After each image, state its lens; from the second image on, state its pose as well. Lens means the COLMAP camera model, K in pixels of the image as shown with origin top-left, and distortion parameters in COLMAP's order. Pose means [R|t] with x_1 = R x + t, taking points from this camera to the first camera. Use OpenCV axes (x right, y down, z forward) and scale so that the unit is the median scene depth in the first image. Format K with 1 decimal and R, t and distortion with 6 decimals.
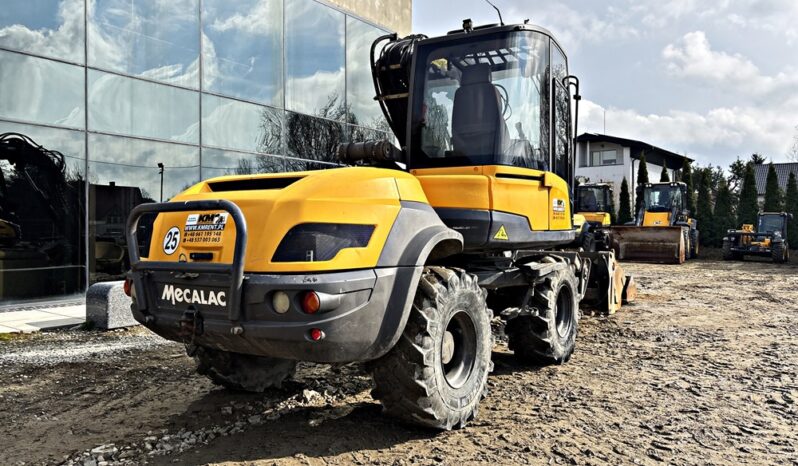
lens RADIAL K [[602.9, 0, 397.8], [0, 602.9, 237.2], [0, 0, 1]] dist [0.062136, -0.076462]
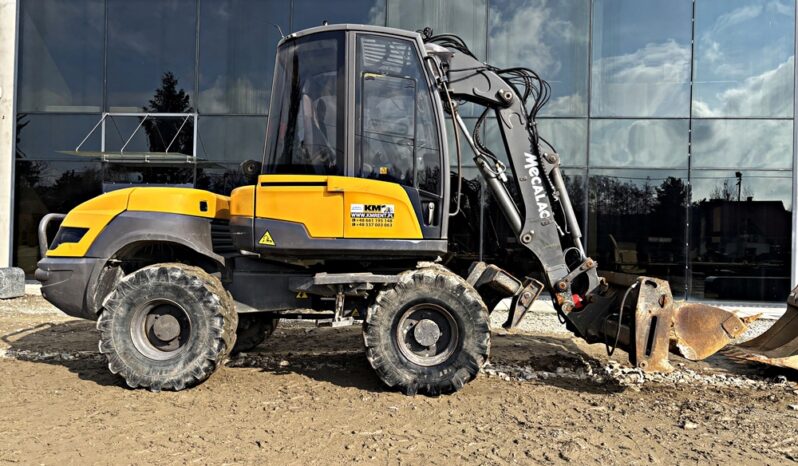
lens RADIAL K [[602.9, 0, 402.7], [0, 602.9, 235.6], [0, 0, 1]] dist [0.062136, -0.076462]
pose [[0.520338, 0.006537, -0.853935, 1.206528], [-0.032324, 0.999405, -0.012045, -0.006956], [0.853348, 0.033870, 0.520240, 0.652913]]
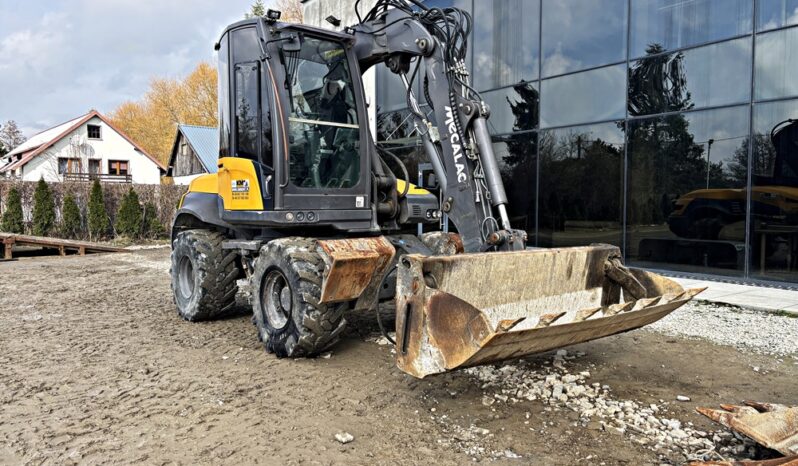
lens RADIAL K [[602.9, 0, 399.3], [0, 602.9, 230.7], [0, 0, 1]] dist [0.062136, -0.076462]
pose [[-0.316834, 0.045828, -0.947373, 1.318528], [-0.011374, 0.998577, 0.052109, -0.037397], [0.948413, 0.027285, -0.315862, 1.805792]]
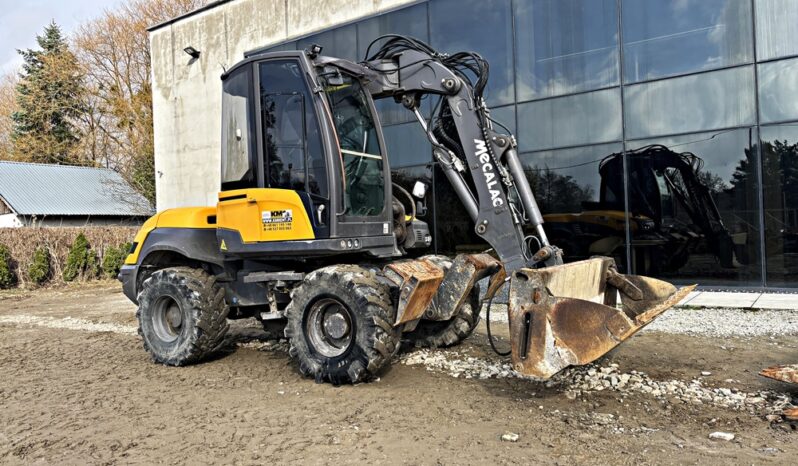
lens RADIAL K [[602.9, 0, 393.6], [0, 602.9, 226.7], [0, 0, 1]] dist [0.062136, -0.076462]
pose [[0.005895, -0.008953, -0.999943, 1.462175], [0.027568, 0.999581, -0.008787, -0.023645], [0.999603, -0.027515, 0.006139, 1.357814]]
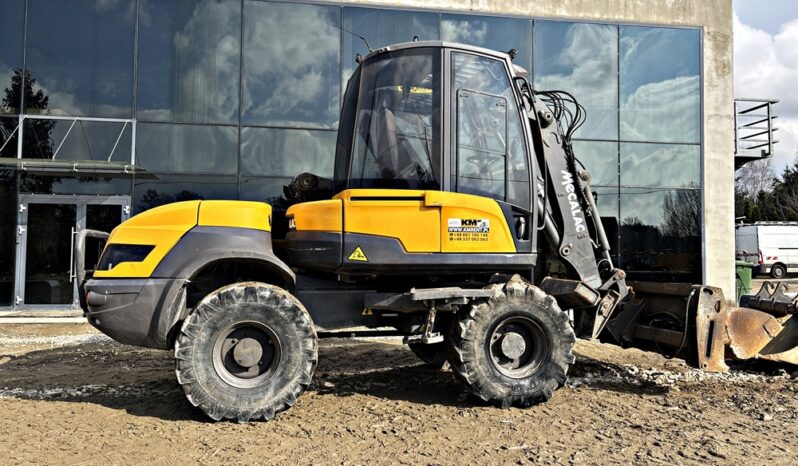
lens RADIAL K [[602.9, 0, 399.5], [0, 602.9, 224.6], [0, 0, 1]] dist [0.062136, -0.076462]
pose [[0.699043, -0.028333, -0.714518, 0.958949], [-0.018335, 0.998176, -0.057519, 0.000638], [0.714844, 0.053308, 0.697249, 0.334101]]
